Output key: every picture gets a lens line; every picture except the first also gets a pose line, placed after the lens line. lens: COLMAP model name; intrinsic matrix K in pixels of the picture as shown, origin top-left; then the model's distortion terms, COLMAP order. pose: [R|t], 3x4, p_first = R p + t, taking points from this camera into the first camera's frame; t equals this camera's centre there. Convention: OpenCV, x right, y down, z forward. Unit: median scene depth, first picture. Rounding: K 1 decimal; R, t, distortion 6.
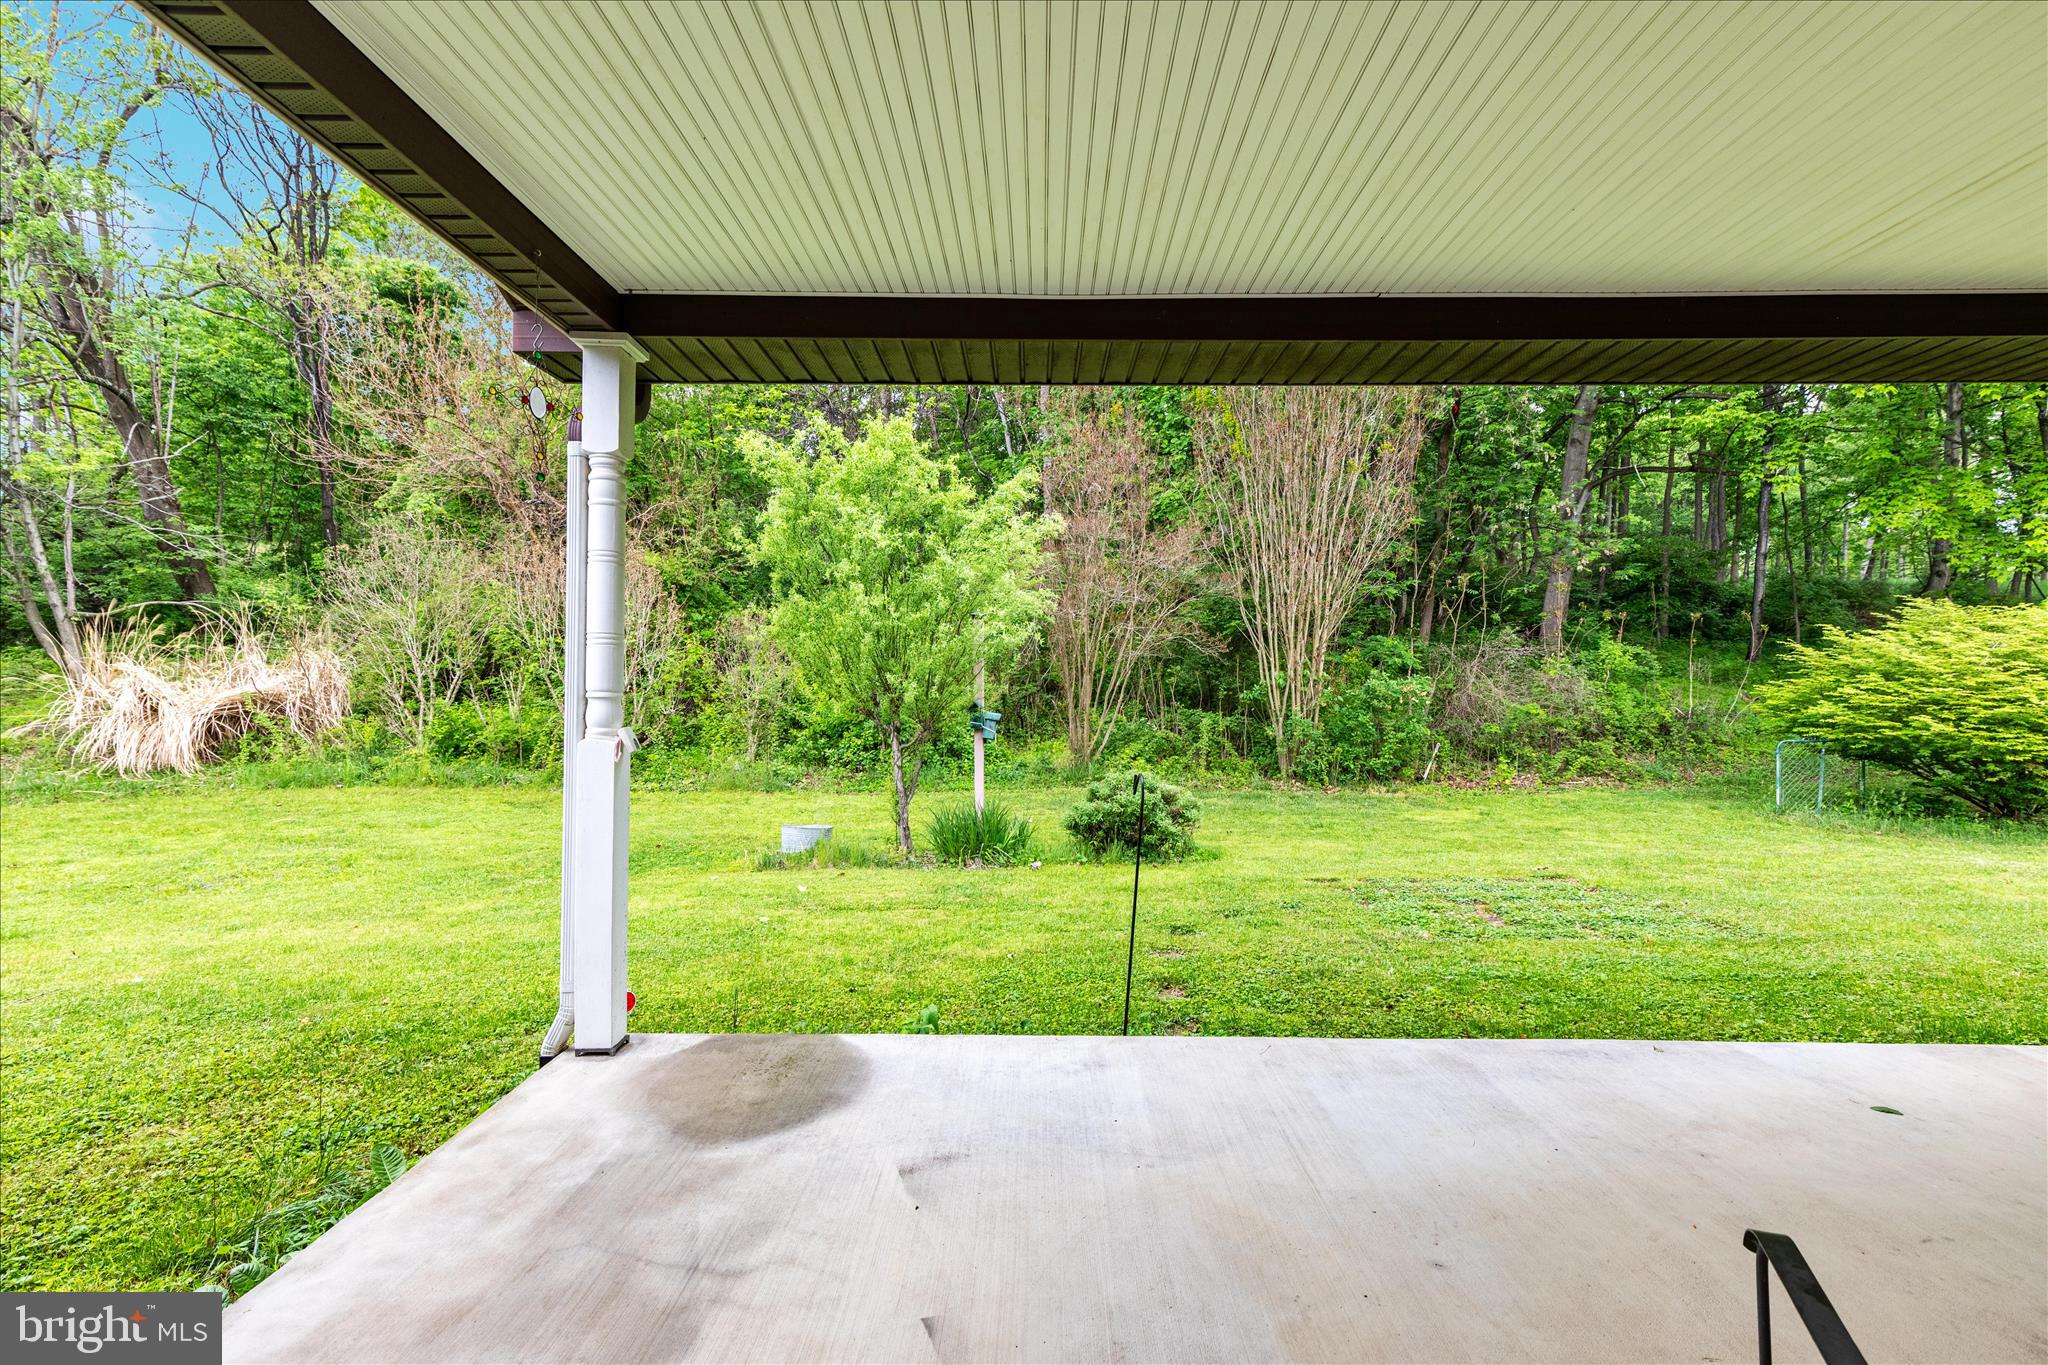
lens RADIAL K [[918.5, 0, 1028.3], [0, 918.5, 683.9], [0, 0, 1]] dist [0.008697, -0.003250]
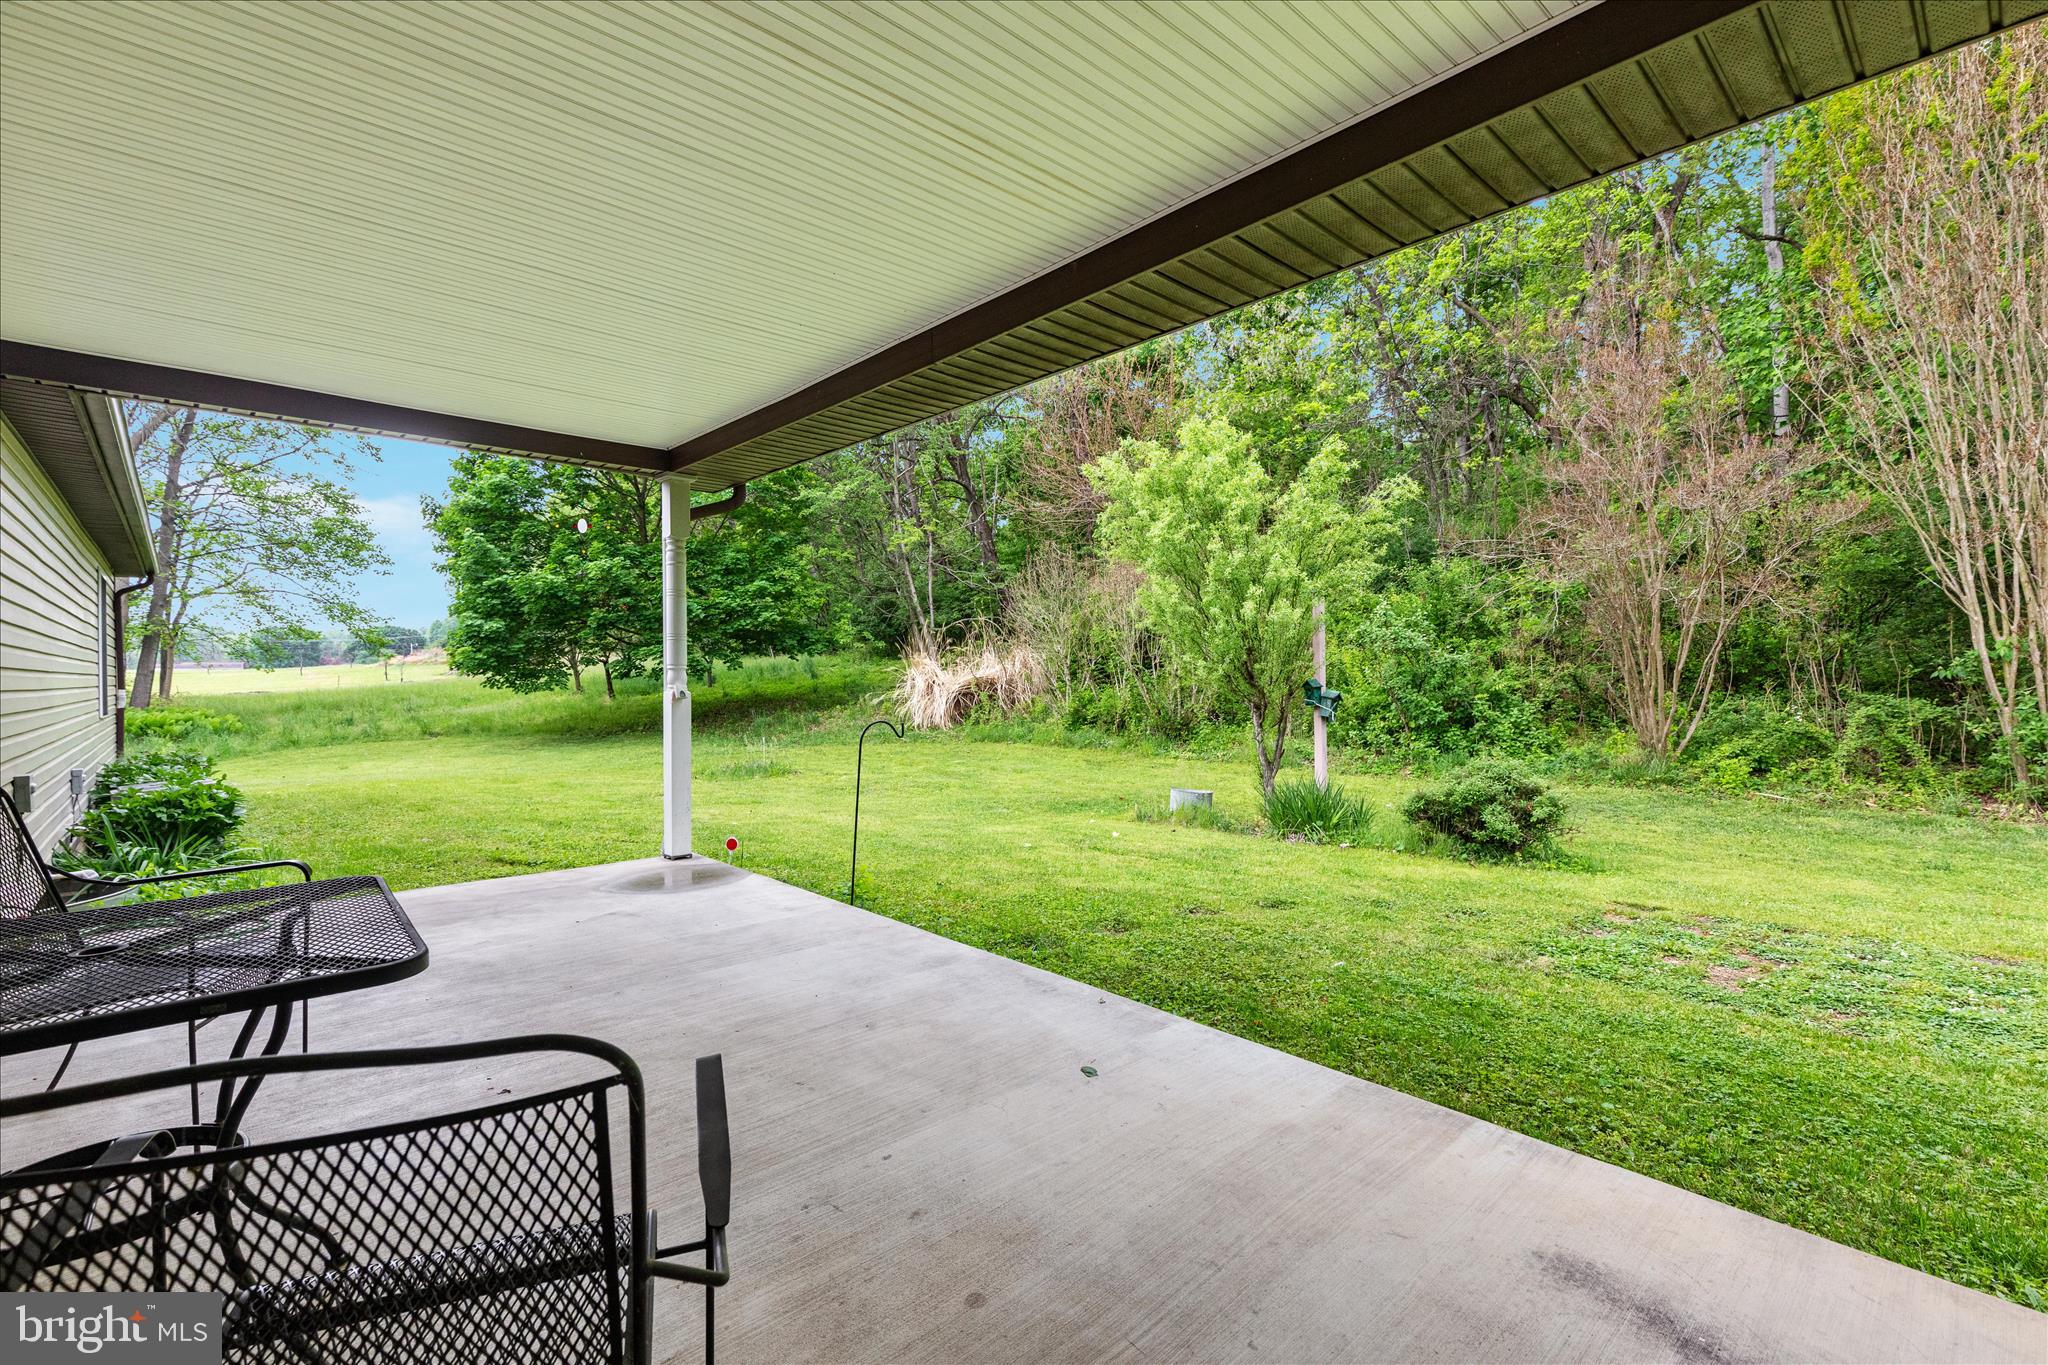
lens RADIAL K [[918.5, 0, 1036.7], [0, 918.5, 680.5], [0, 0, 1]] dist [0.008697, -0.003250]
pose [[0.687633, -0.003195, -0.726052, 0.473699], [0.009493, 0.999944, 0.004590, 0.012585], [0.725997, -0.010048, 0.687625, 0.086868]]
